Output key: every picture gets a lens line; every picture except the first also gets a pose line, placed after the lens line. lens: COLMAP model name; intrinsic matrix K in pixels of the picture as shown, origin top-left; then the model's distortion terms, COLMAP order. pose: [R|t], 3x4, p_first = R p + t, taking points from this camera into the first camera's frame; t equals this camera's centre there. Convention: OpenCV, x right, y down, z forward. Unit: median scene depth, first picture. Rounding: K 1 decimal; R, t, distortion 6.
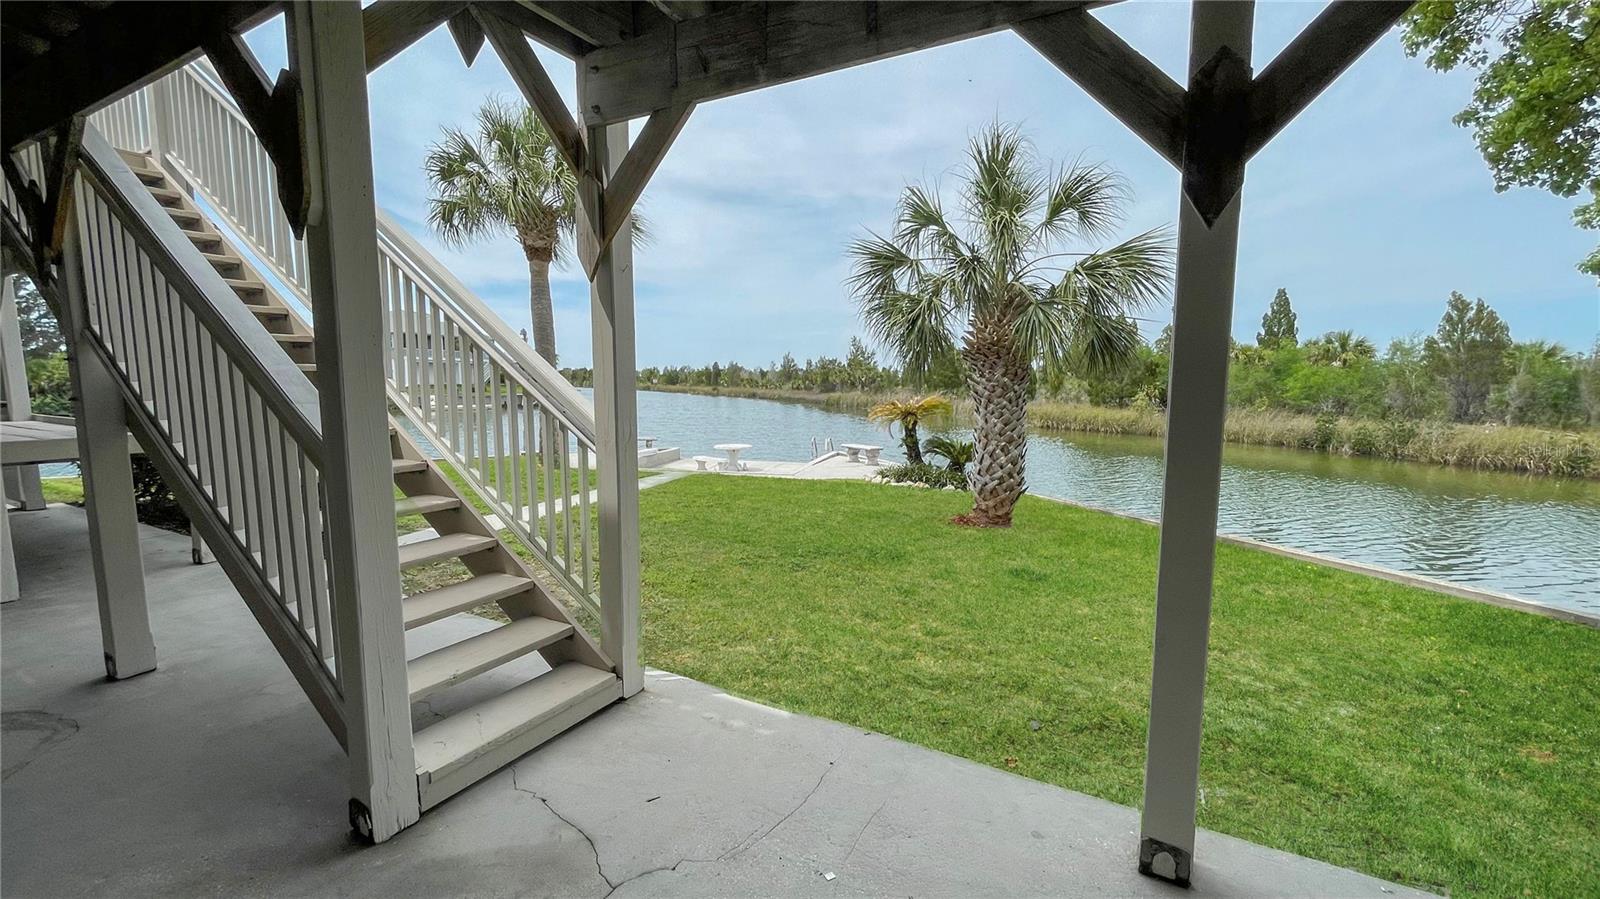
lens RADIAL K [[646.5, 0, 800.0], [0, 646.5, 449.5], [0, 0, 1]] dist [0.000314, -0.000024]
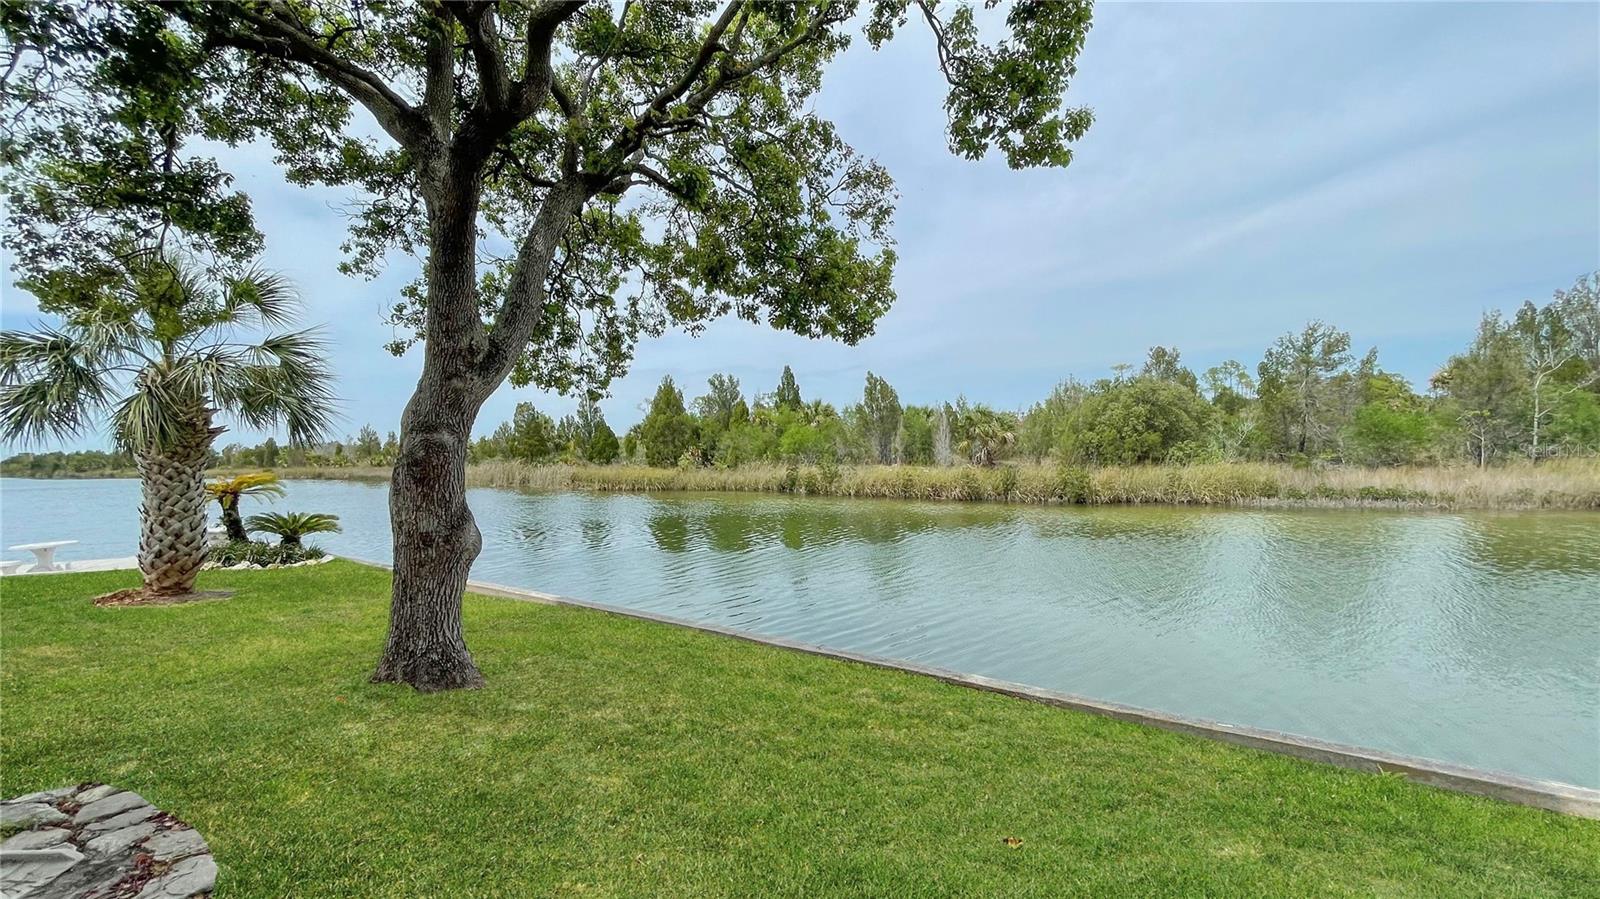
lens RADIAL K [[646.5, 0, 800.0], [0, 646.5, 449.5], [0, 0, 1]] dist [0.000314, -0.000024]
pose [[0.872819, -0.044817, 0.485982, 0.200400], [0.093625, 0.992656, -0.076608, 0.016346], [-0.478979, 0.112365, 0.870605, -0.121469]]
